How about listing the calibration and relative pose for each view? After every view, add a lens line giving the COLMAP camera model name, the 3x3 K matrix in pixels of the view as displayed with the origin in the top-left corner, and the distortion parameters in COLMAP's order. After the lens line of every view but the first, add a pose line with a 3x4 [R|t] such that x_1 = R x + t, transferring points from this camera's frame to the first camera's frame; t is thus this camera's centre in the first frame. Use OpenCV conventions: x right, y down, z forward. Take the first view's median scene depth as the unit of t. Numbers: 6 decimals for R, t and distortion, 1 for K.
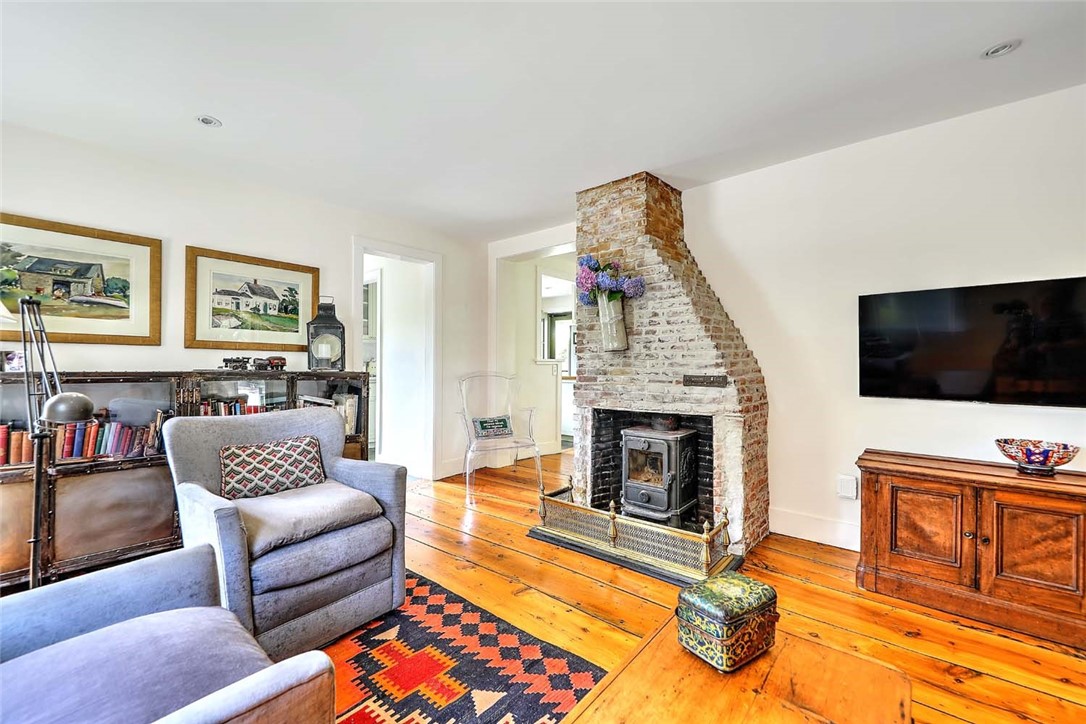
lens RADIAL K [[451.9, 0, 541.3], [0, 451.9, 365.1], [0, 0, 1]] dist [0.001865, -0.000067]
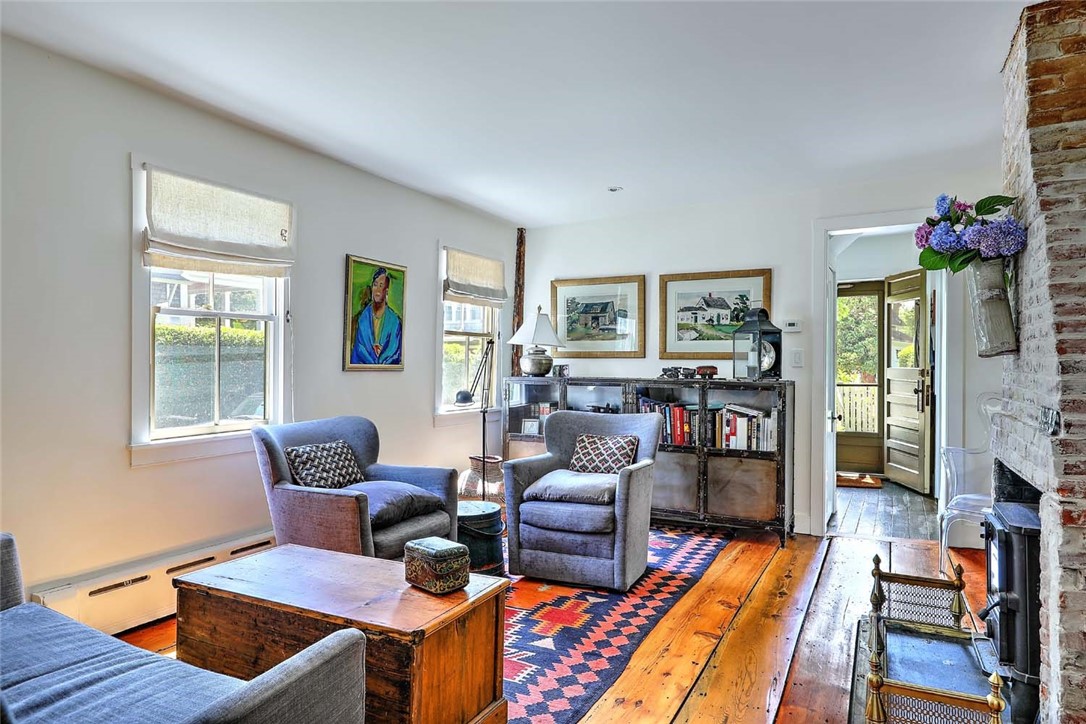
lens RADIAL K [[660.5, 0, 542.4], [0, 660.5, 360.6], [0, 0, 1]] dist [0.000038, 0.000137]
pose [[0.215549, -0.006105, -0.976474, 0.871923], [0.004136, 0.999977, -0.005339, -0.025359], [0.976484, -0.002887, 0.215569, 0.304651]]
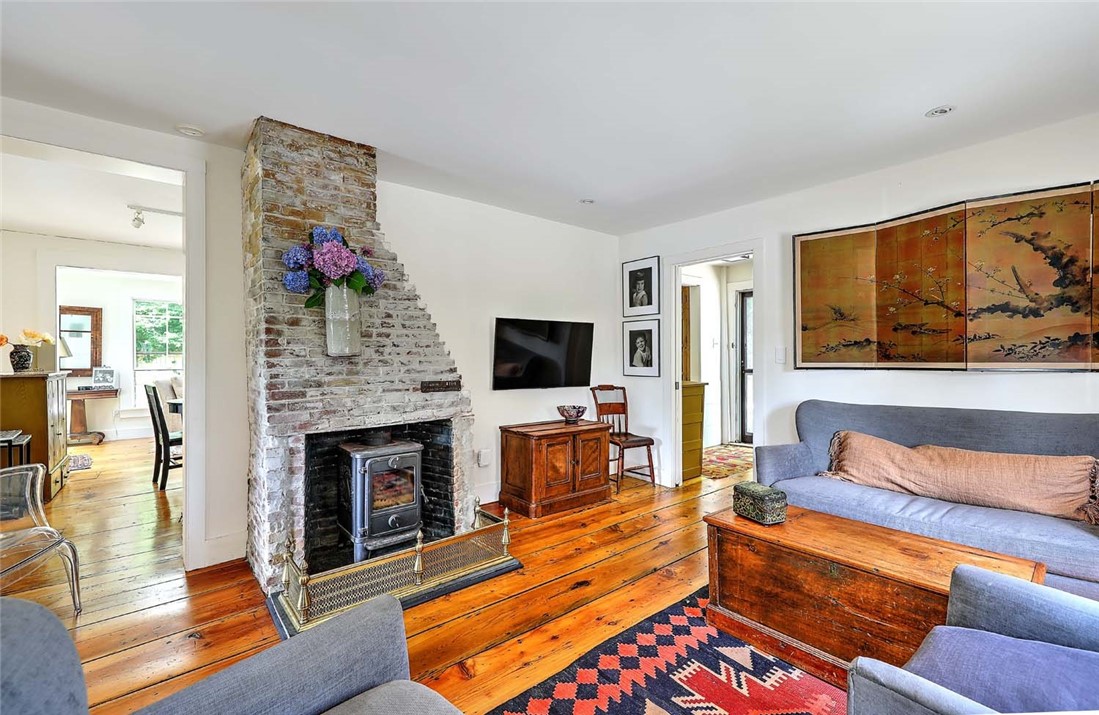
lens RADIAL K [[464.3, 0, 546.9], [0, 464.3, 356.0], [0, 0, 1]] dist [0.000503, 0.000031]
pose [[0.165527, -0.001736, 0.986204, -0.607391], [0.004959, 0.999987, 0.000928, -0.031864], [-0.986193, 0.004737, 0.165534, 0.546108]]
